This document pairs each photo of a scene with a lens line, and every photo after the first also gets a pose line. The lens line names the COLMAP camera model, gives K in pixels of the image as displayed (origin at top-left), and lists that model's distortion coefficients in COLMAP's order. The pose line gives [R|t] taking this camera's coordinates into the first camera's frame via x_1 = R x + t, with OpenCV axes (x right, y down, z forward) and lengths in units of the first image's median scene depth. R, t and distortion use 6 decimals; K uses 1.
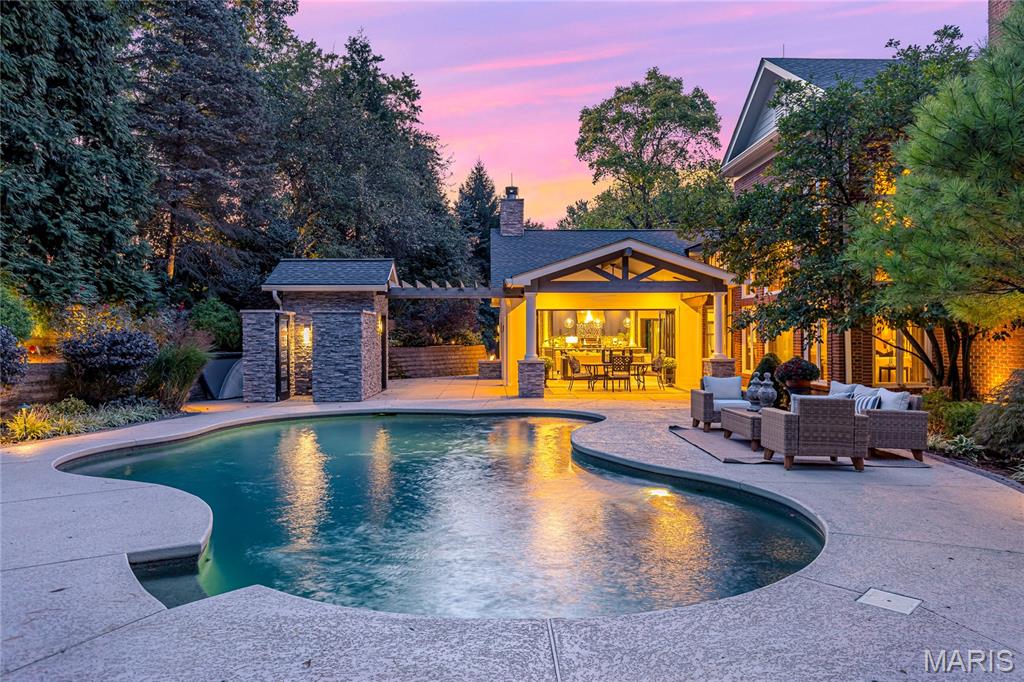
lens RADIAL K [[717.9, 0, 509.8], [0, 717.9, 340.4], [0, 0, 1]] dist [0.004952, 0.001173]
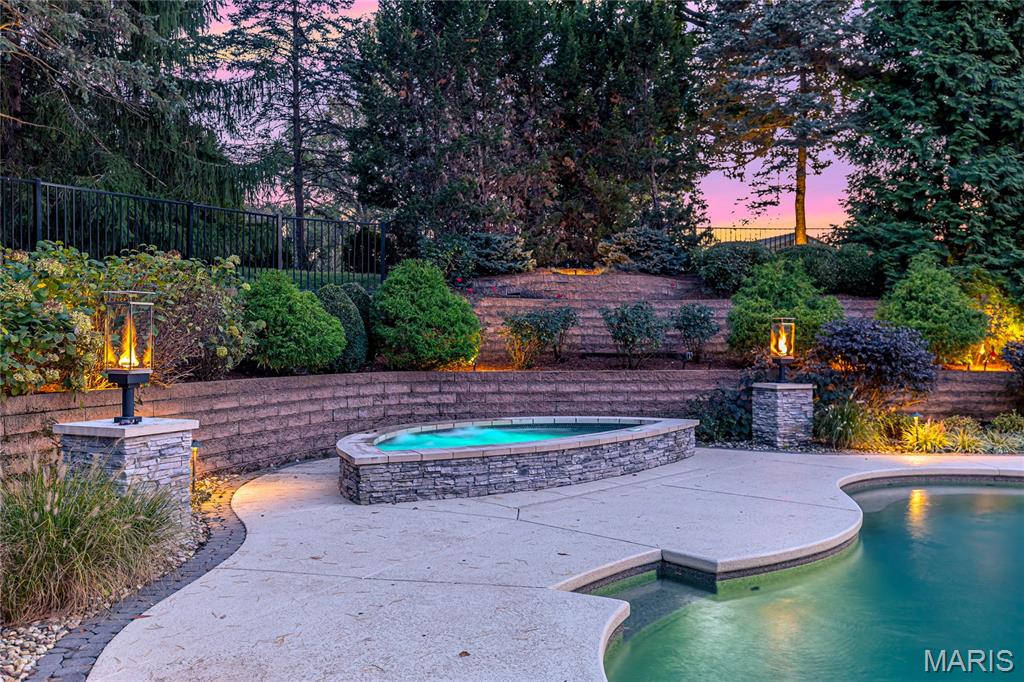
lens RADIAL K [[851.7, 0, 511.3], [0, 851.7, 340.7], [0, 0, 1]] dist [0.002785, -0.002127]
pose [[0.224163, 0.002294, -0.974549, 0.179010], [-0.010826, 0.999941, -0.000137, 0.000937], [0.974491, 0.010581, 0.224175, 0.156010]]
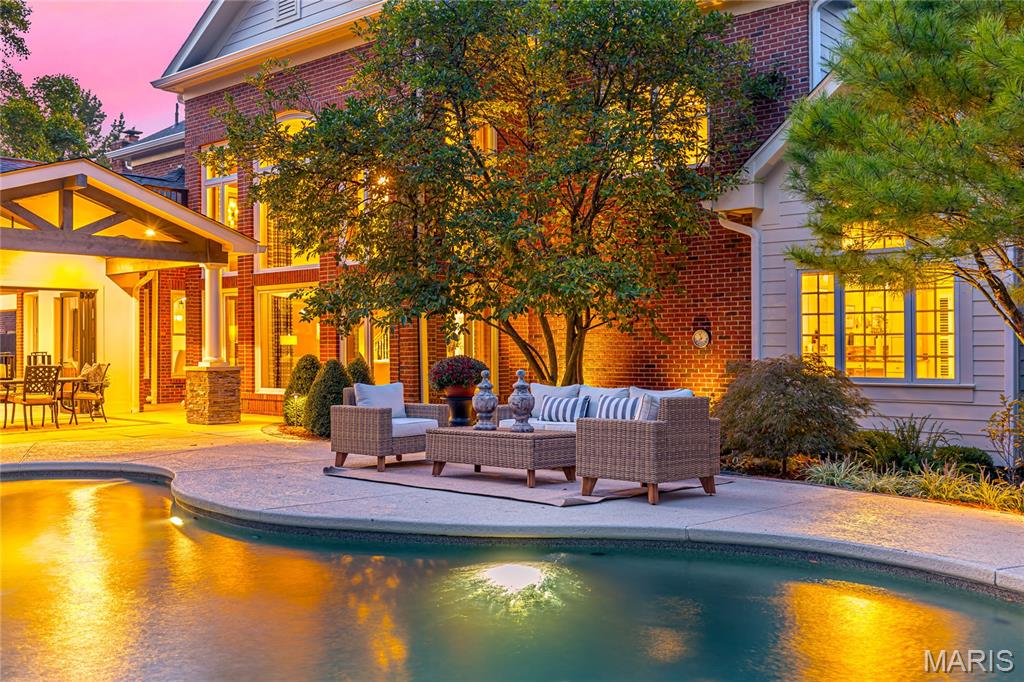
lens RADIAL K [[967.8, 0, 513.4], [0, 967.8, 345.0], [0, 0, 1]] dist [-0.011402, 0.000000]
pose [[0.654272, 0.000367, 0.756260, -0.202201], [0.010151, 0.999906, -0.009267, 0.018476], [-0.756191, 0.013740, 0.654206, 0.247348]]
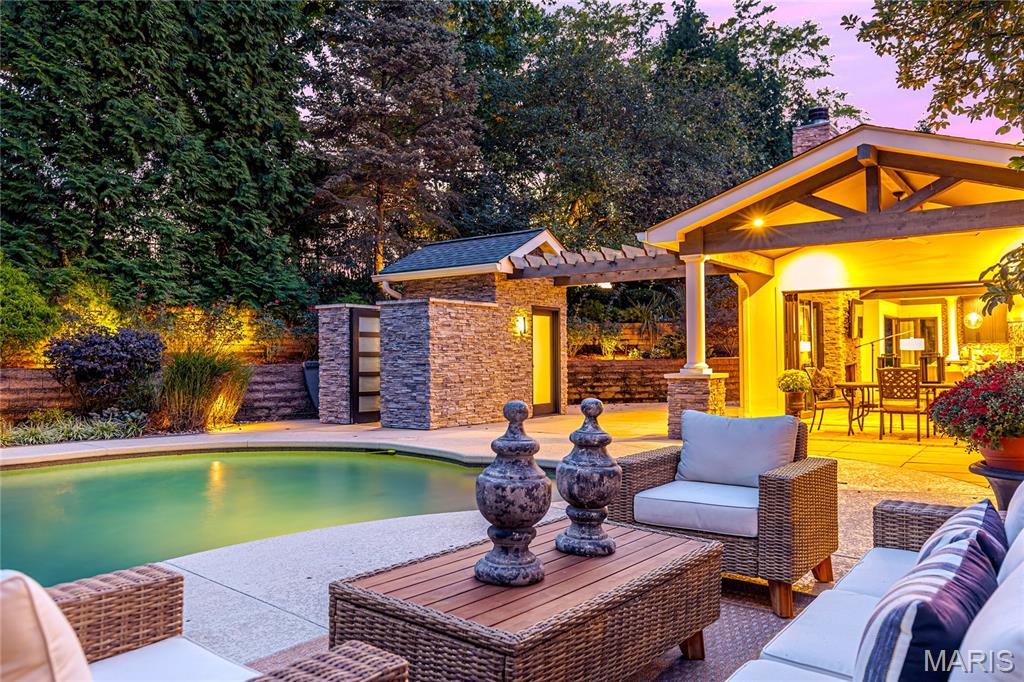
lens RADIAL K [[751.0, 0, 514.5], [0, 751.0, 335.7], [0, 0, 1]] dist [0.006423, 0.002097]
pose [[0.791757, -0.020587, -0.610489, 0.301060], [0.000222, 0.999442, -0.033414, 0.018186], [0.610836, 0.026320, 0.791320, 0.476882]]
